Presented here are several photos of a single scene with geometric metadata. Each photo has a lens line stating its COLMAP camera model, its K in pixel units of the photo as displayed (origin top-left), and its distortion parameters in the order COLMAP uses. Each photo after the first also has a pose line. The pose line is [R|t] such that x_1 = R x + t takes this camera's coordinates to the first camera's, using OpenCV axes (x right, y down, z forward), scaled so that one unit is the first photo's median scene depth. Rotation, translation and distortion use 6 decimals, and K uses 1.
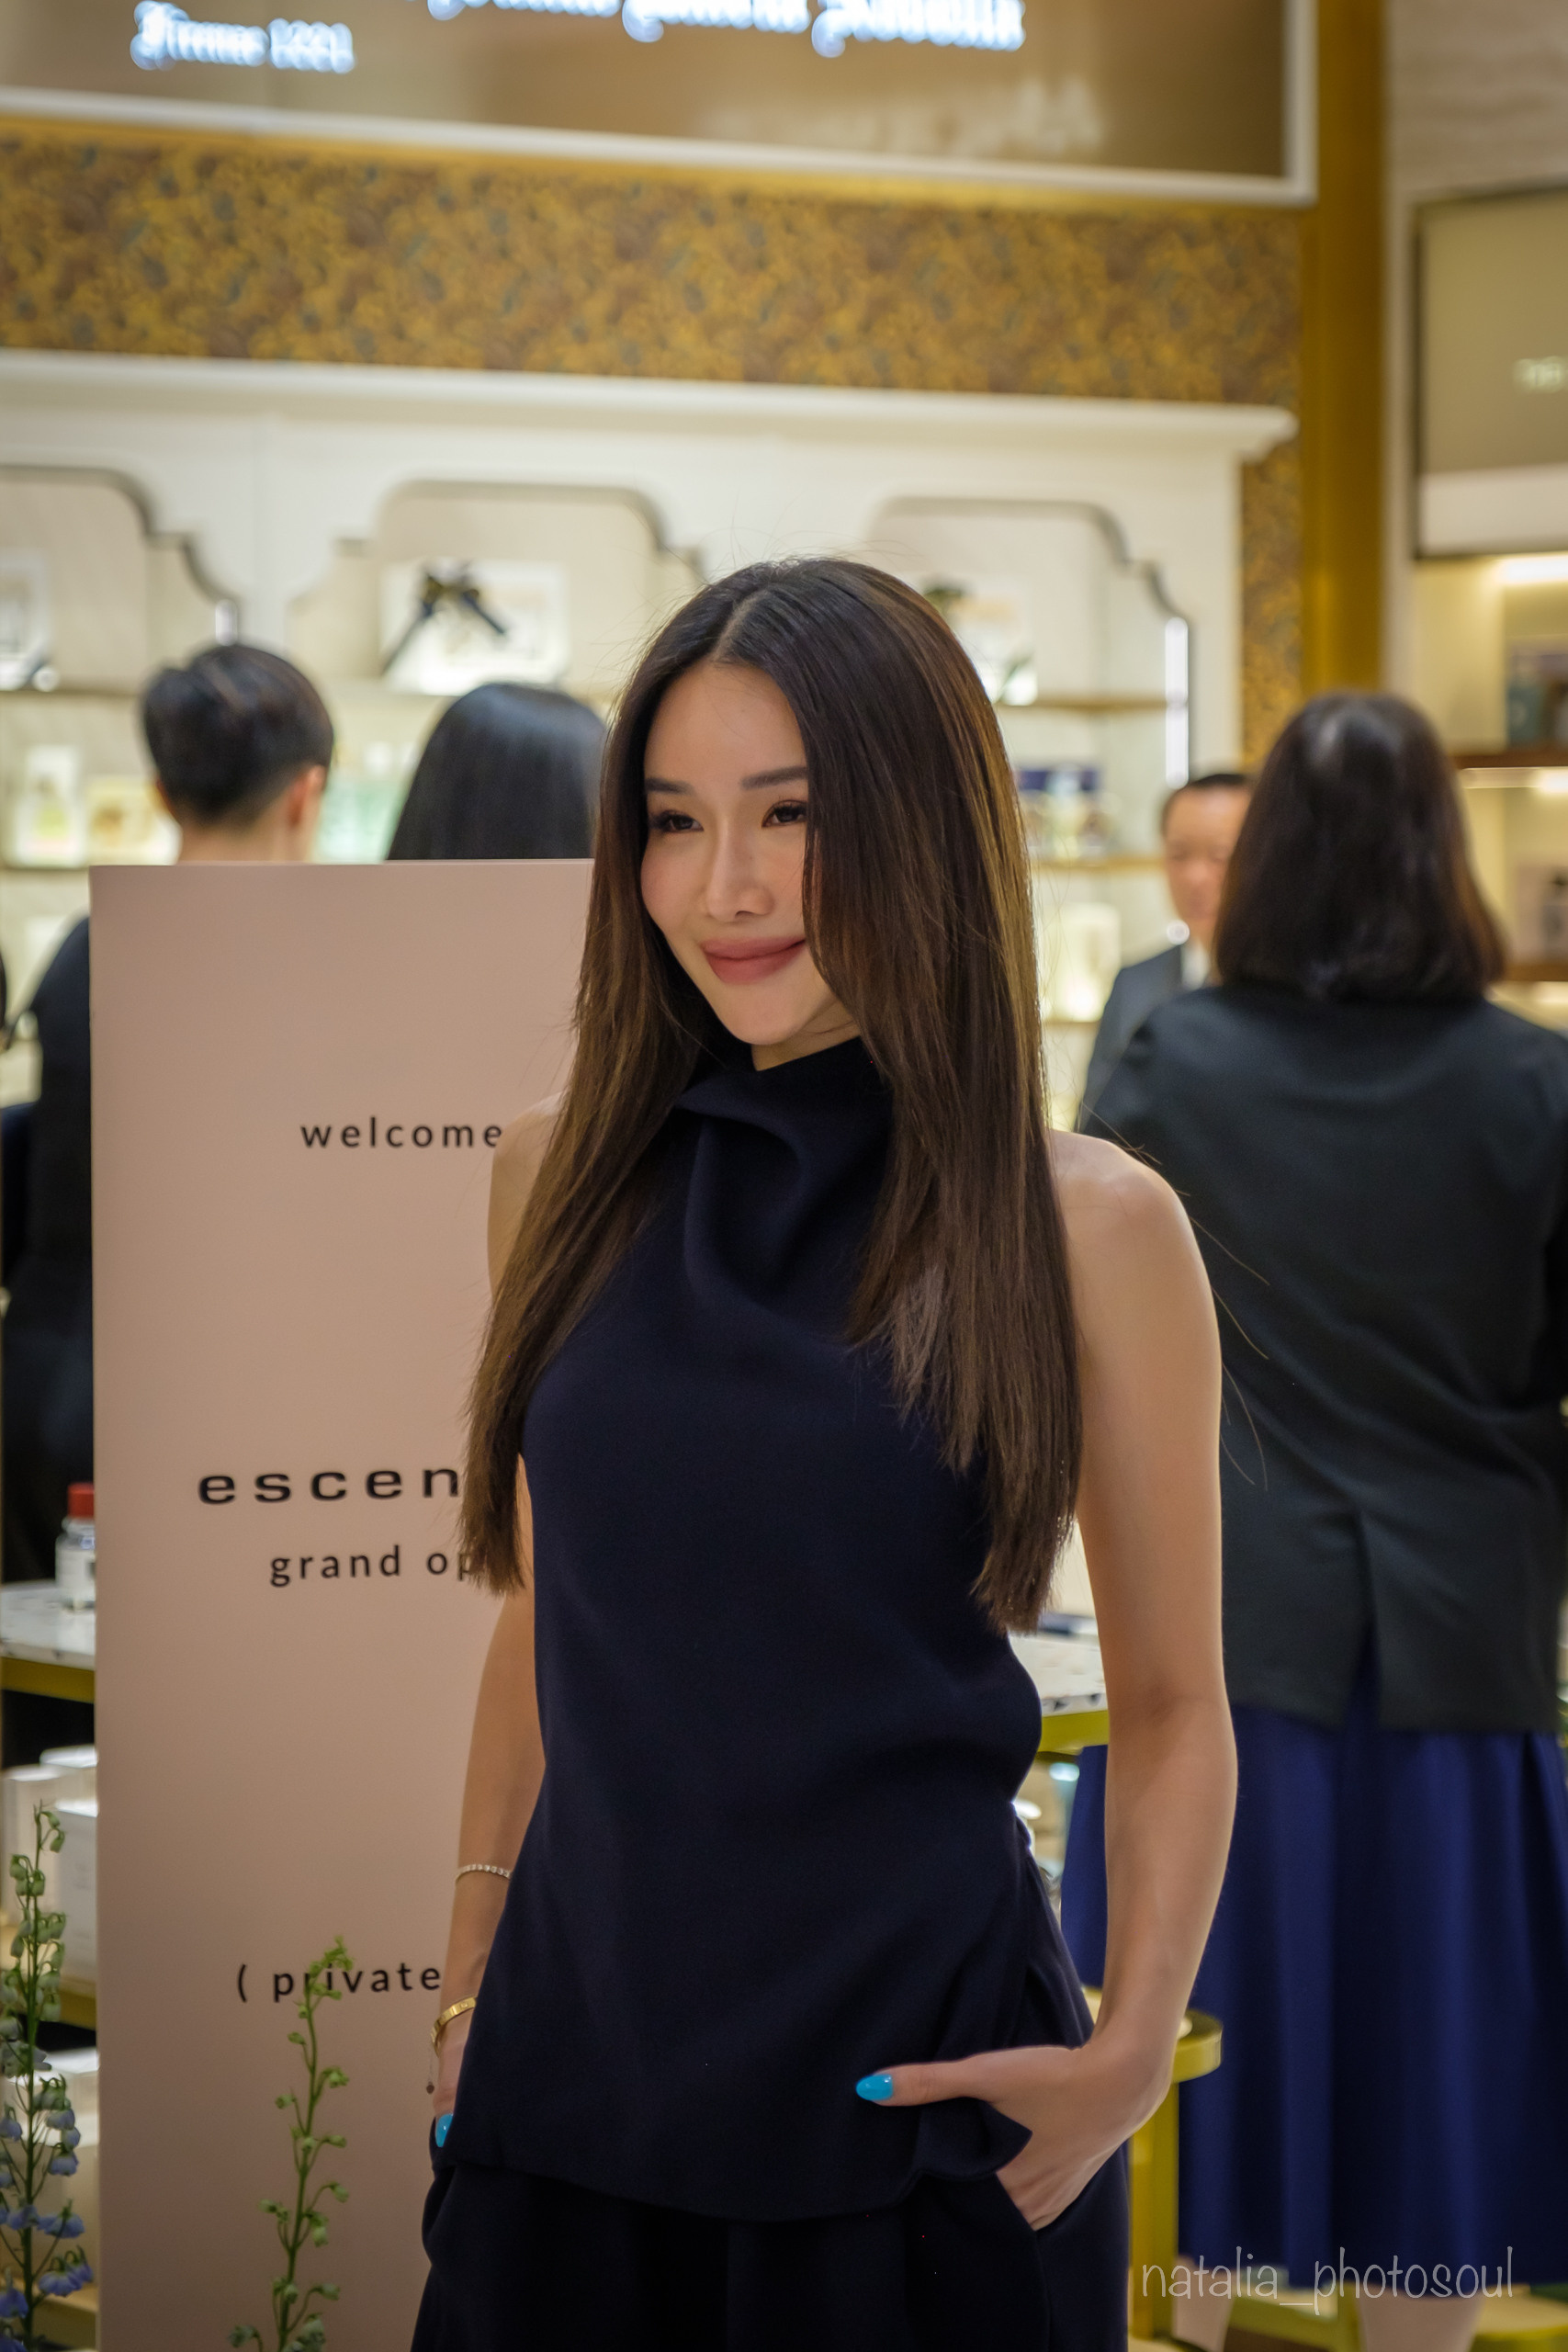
lens RADIAL K [[6401.7, 0, 784.1], [0, 6401.7, 1150.5], [0, 0, 1]] dist [0.179114, 0.000000]
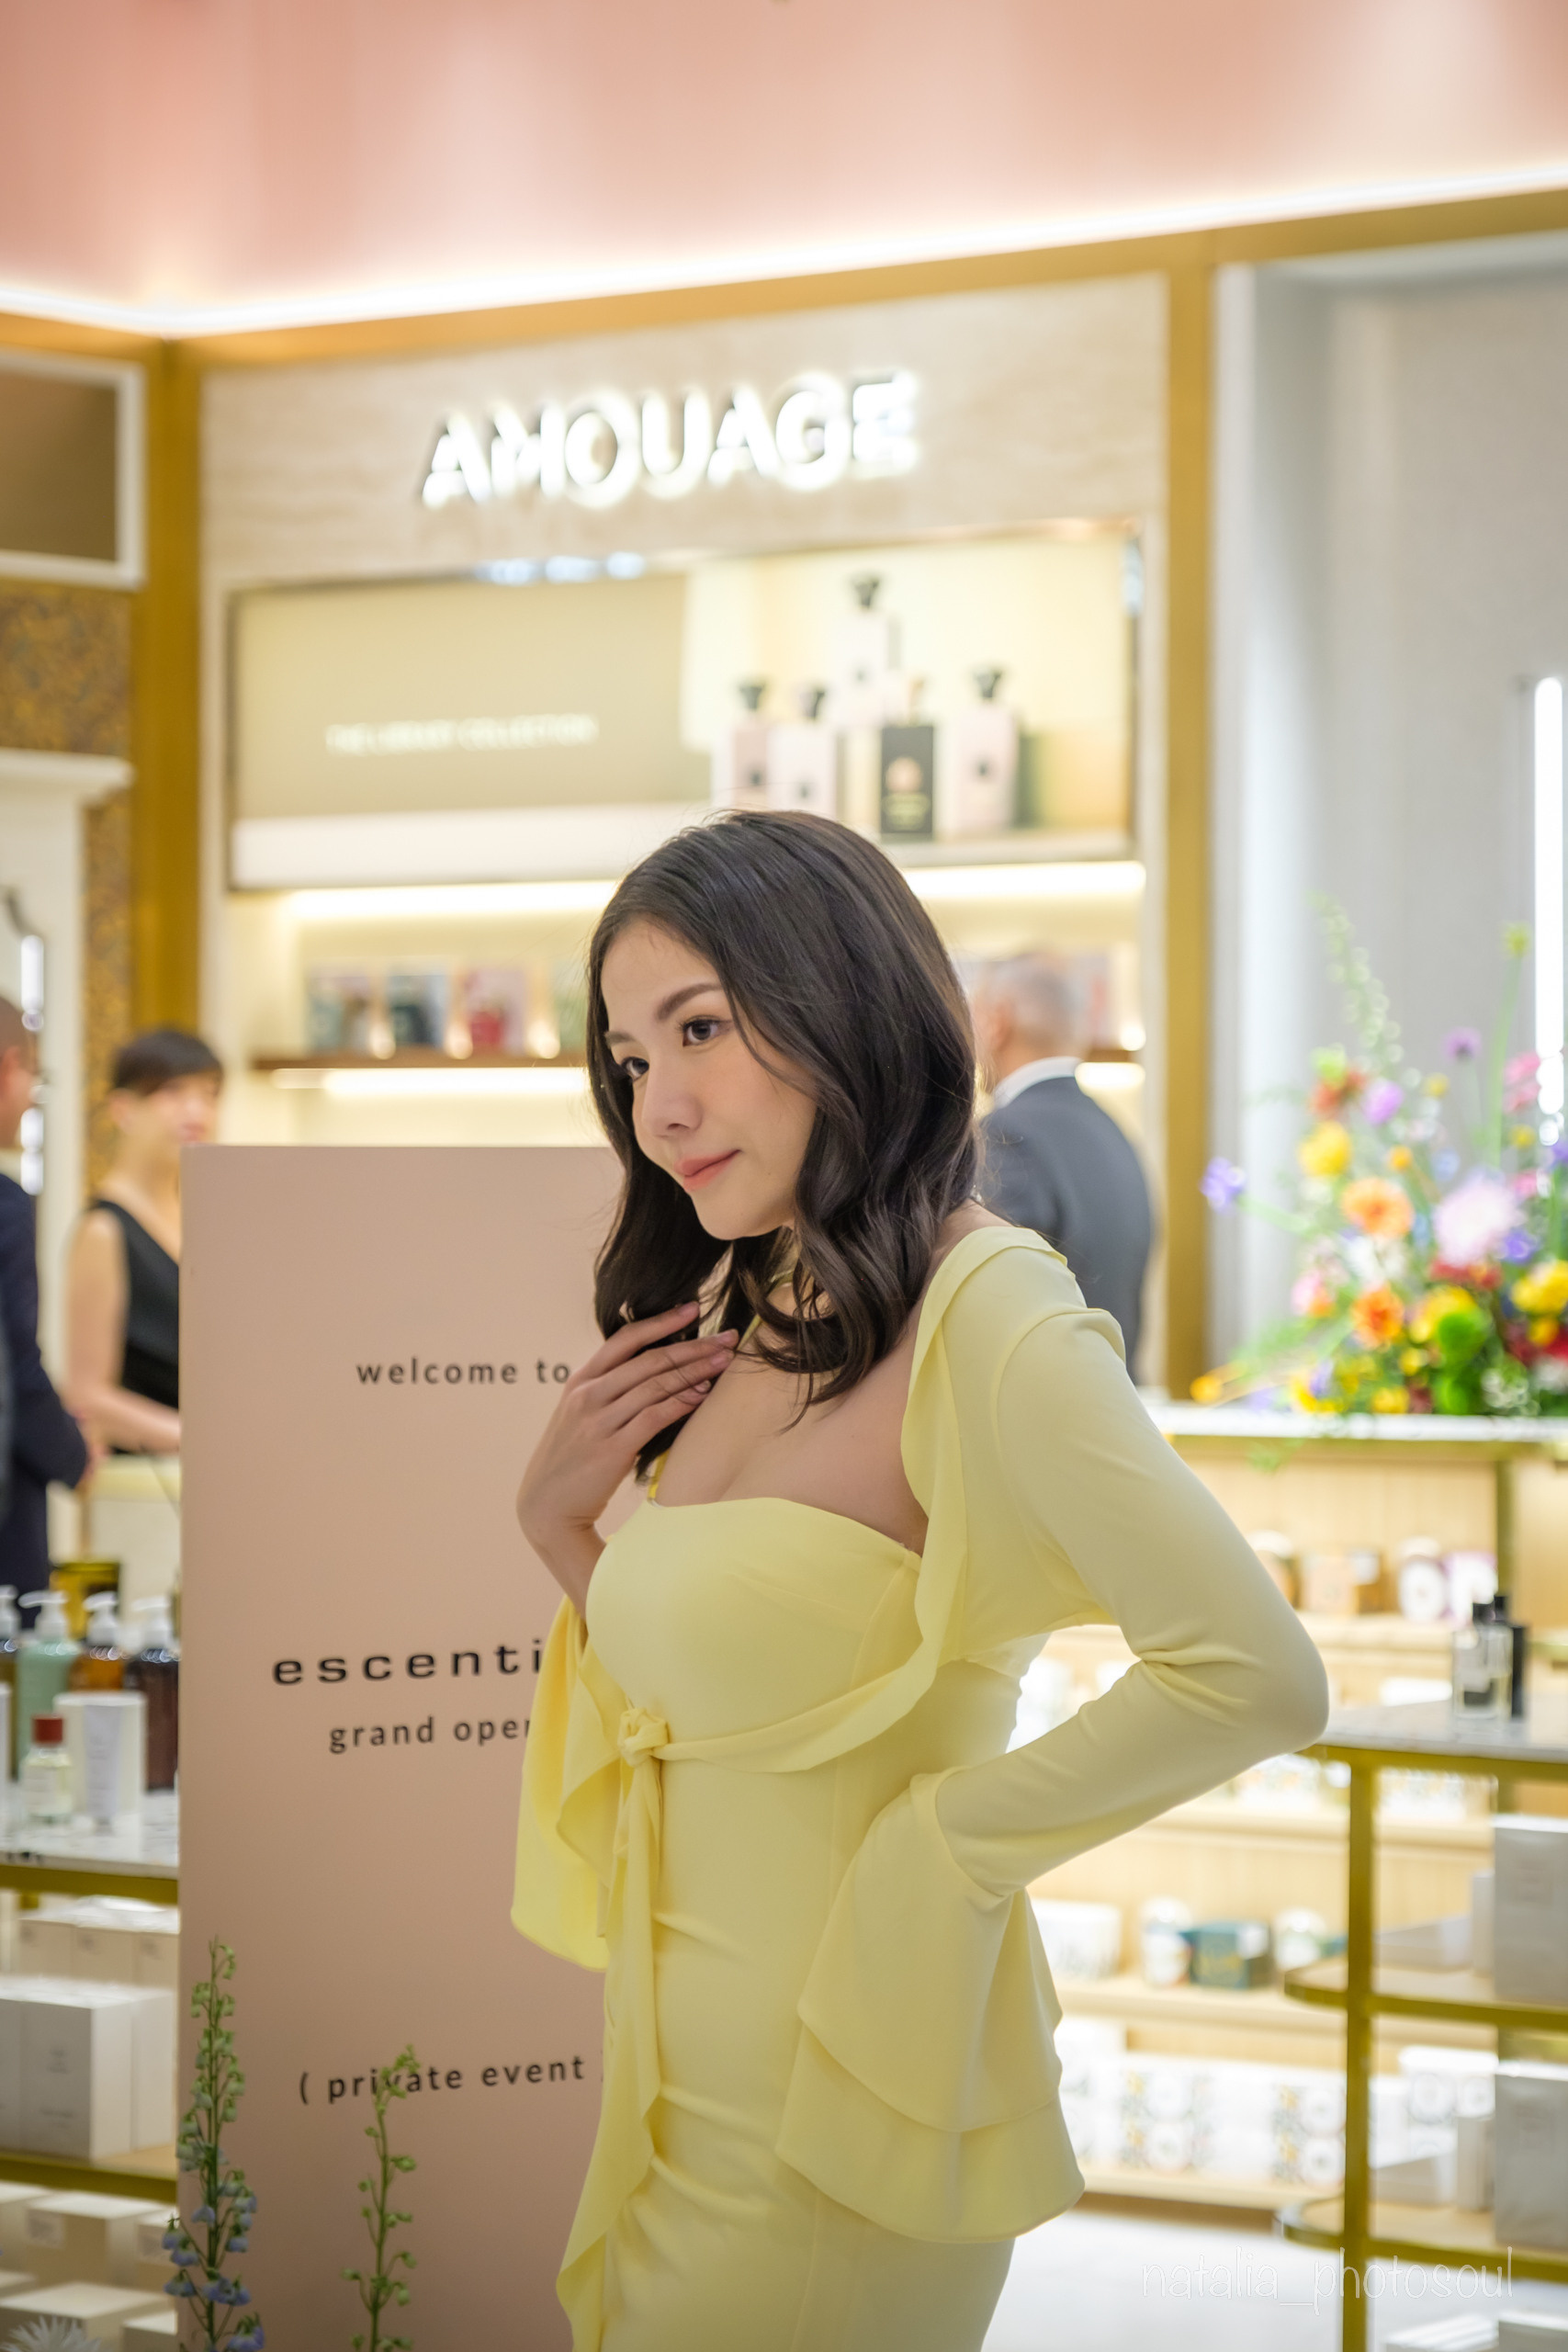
lens RADIAL K [[5714.0, 0, 775.3], [0, 5714.0, 1189.3], [0, 0, 1]] dist [0.055396, 0.000000]
pose [[0.945734, 0.007866, 0.324847, -0.347003], [0.004578, 0.999285, -0.037523, 0.003652], [-0.324910, 0.036974, 0.945022, -0.032307]]
